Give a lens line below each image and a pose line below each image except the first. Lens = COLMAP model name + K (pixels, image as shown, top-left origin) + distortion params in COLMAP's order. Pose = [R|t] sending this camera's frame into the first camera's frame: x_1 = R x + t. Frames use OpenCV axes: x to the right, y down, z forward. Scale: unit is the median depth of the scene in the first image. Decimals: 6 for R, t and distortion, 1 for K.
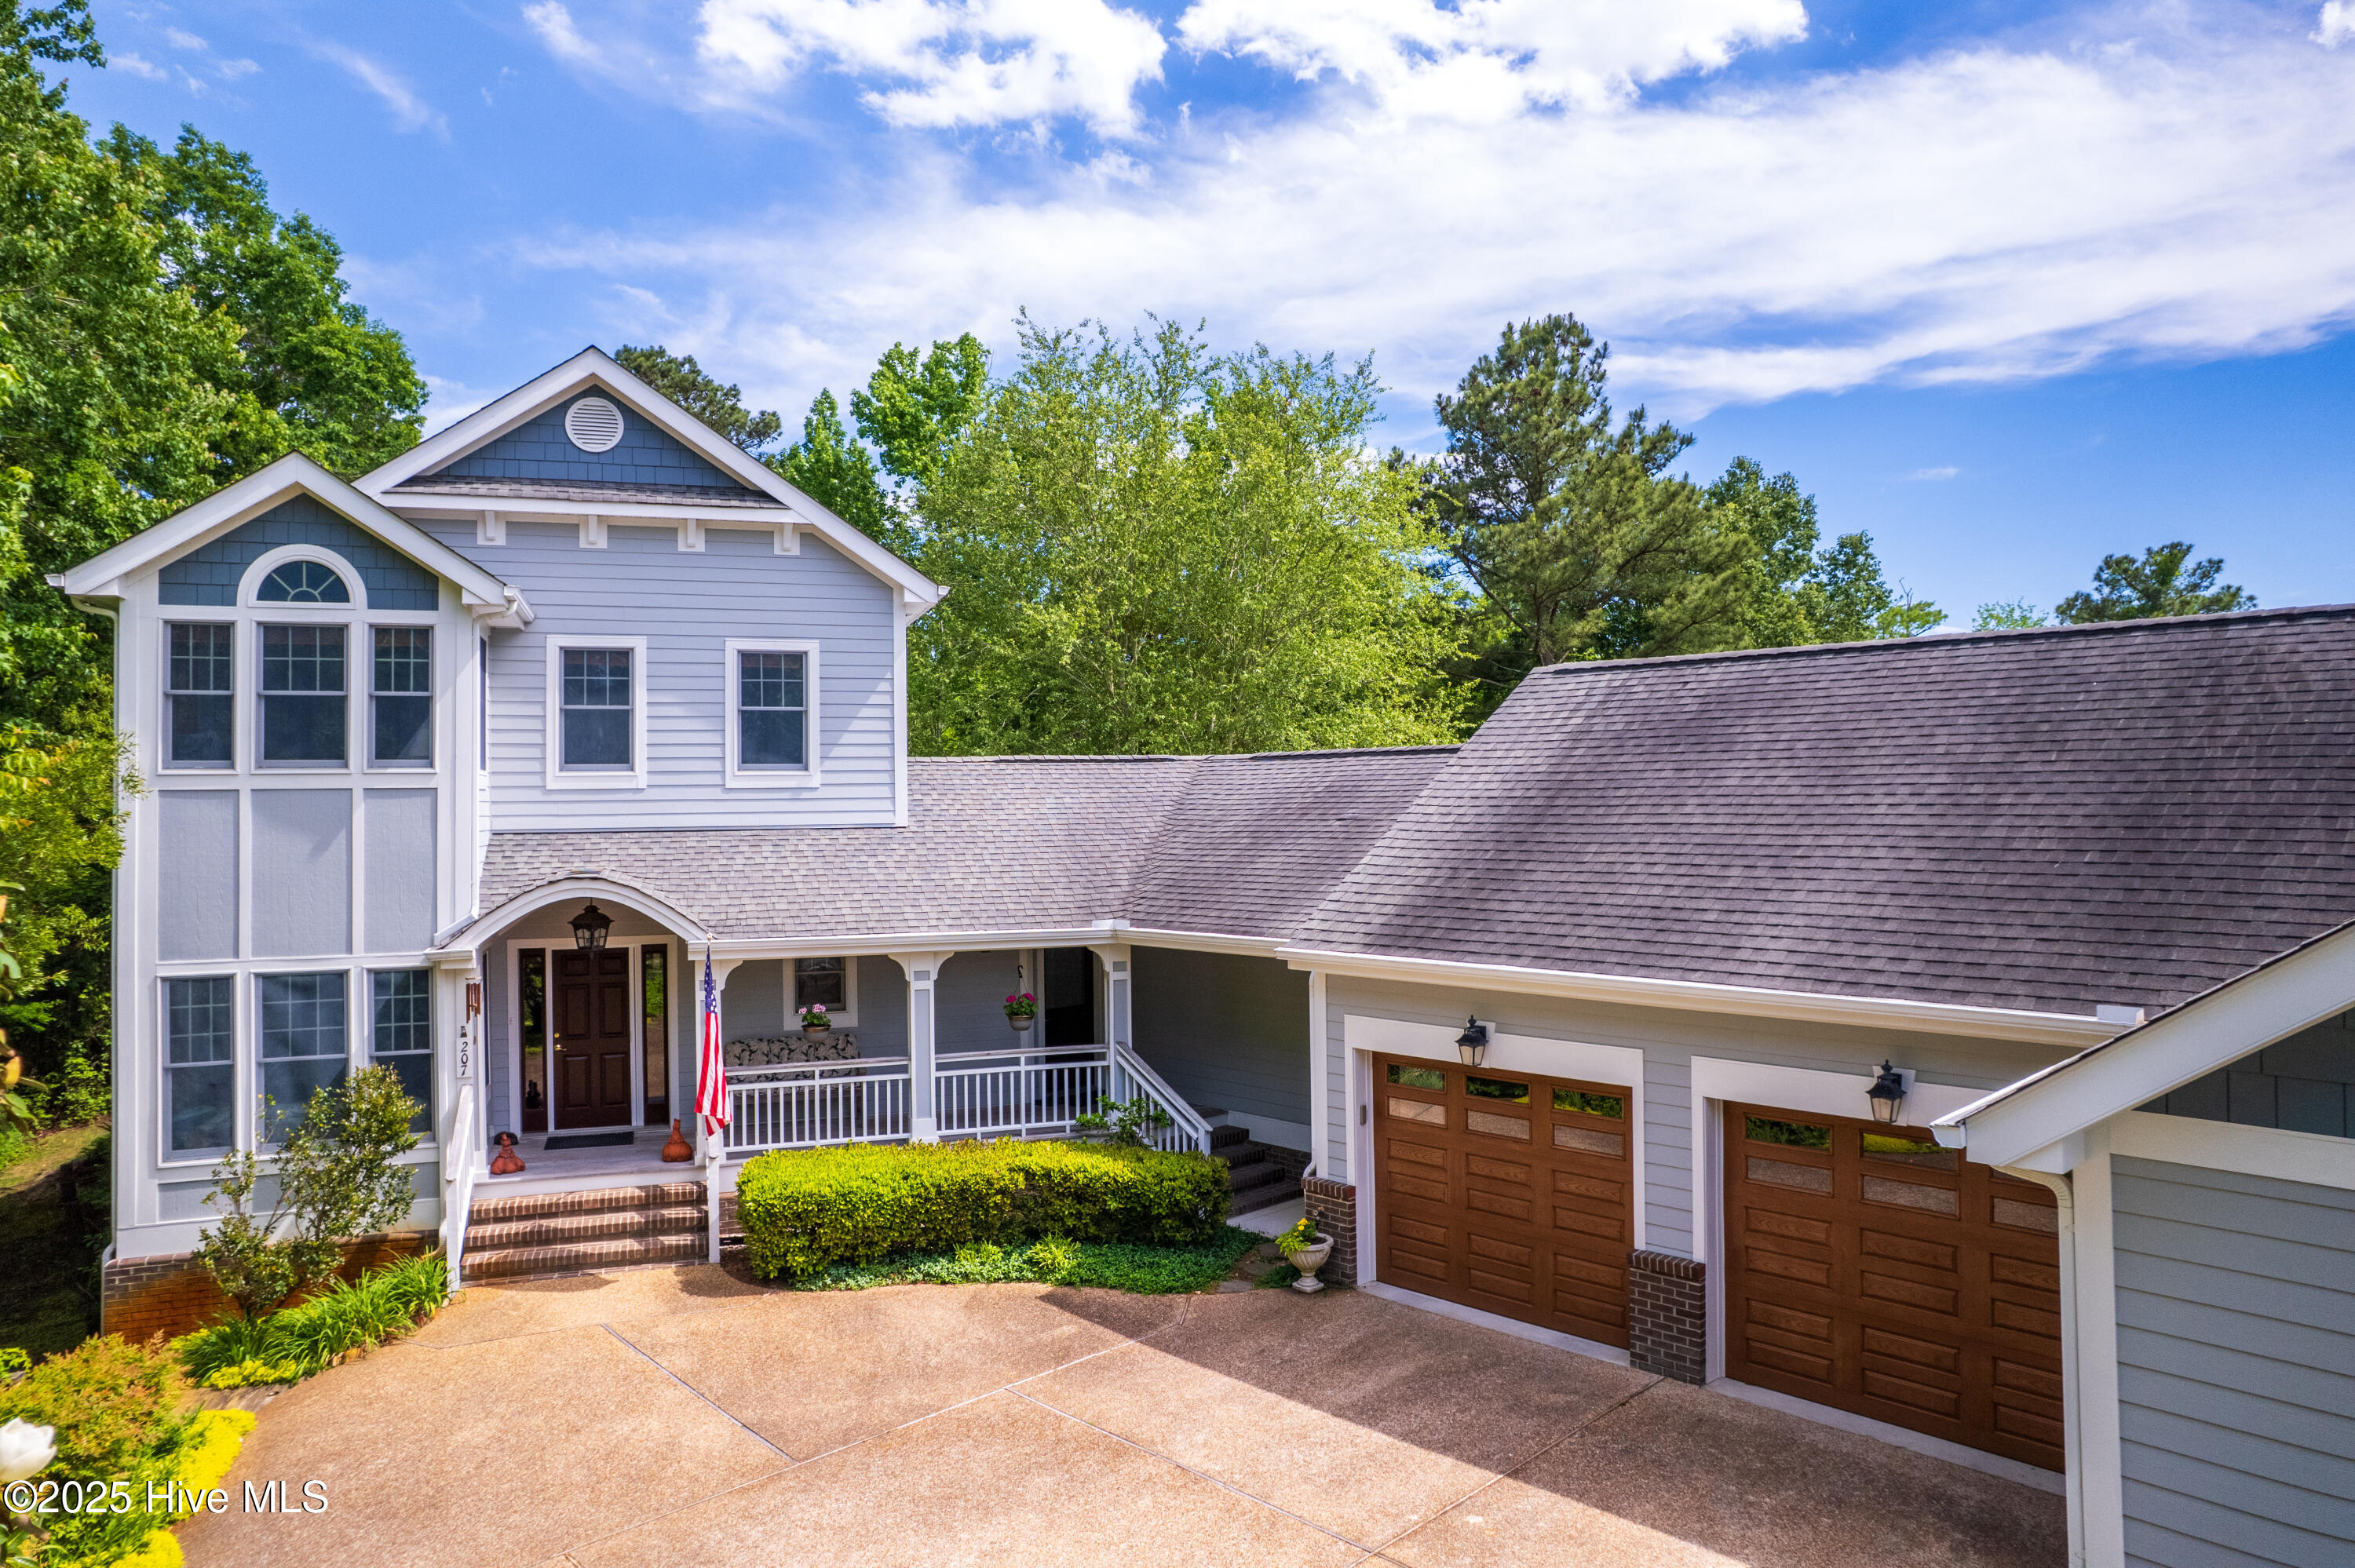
lens RADIAL K [[1541.4, 0, 1157.7], [0, 1541.4, 782.4], [0, 0, 1]] dist [-0.063073, 0.053148]
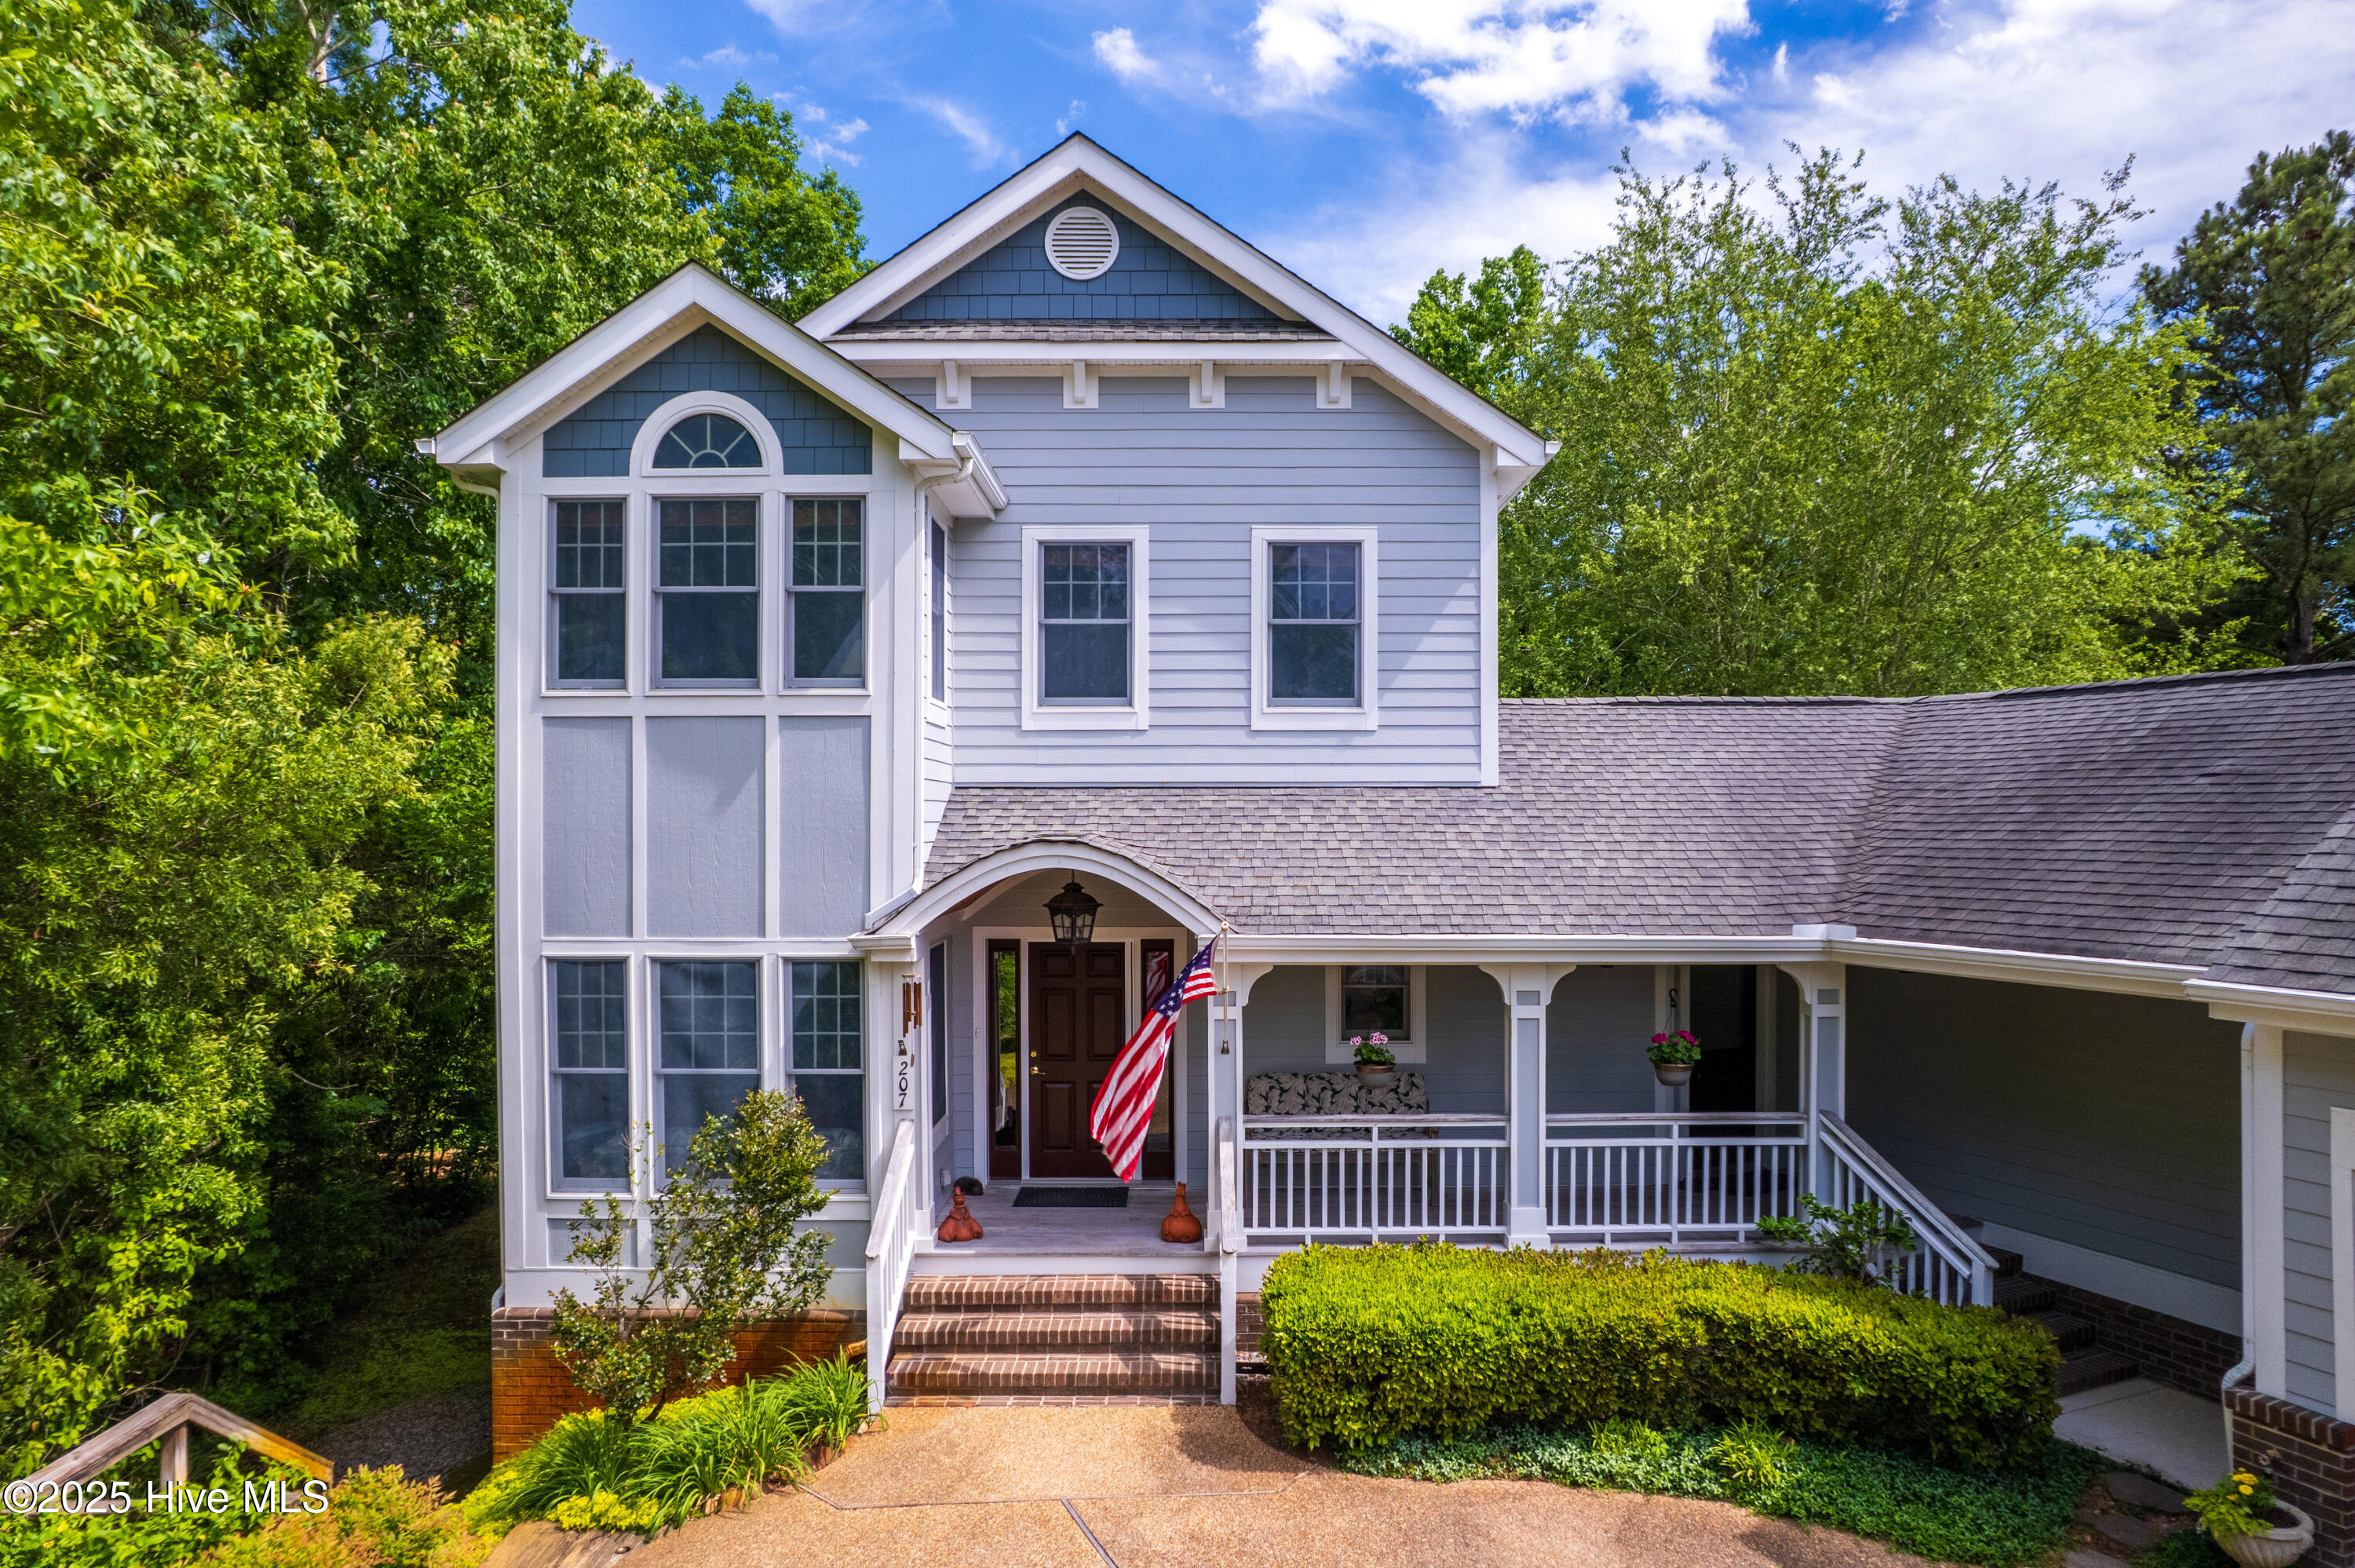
lens RADIAL K [[1541.4, 0, 1157.7], [0, 1541.4, 782.4], [0, 0, 1]] dist [-0.063073, 0.053148]
pose [[0.944441, 0.003658, -0.328662, -0.094352], [-0.005516, 0.999974, -0.004721, 0.037788], [0.328636, 0.006272, 0.944436, 0.334733]]
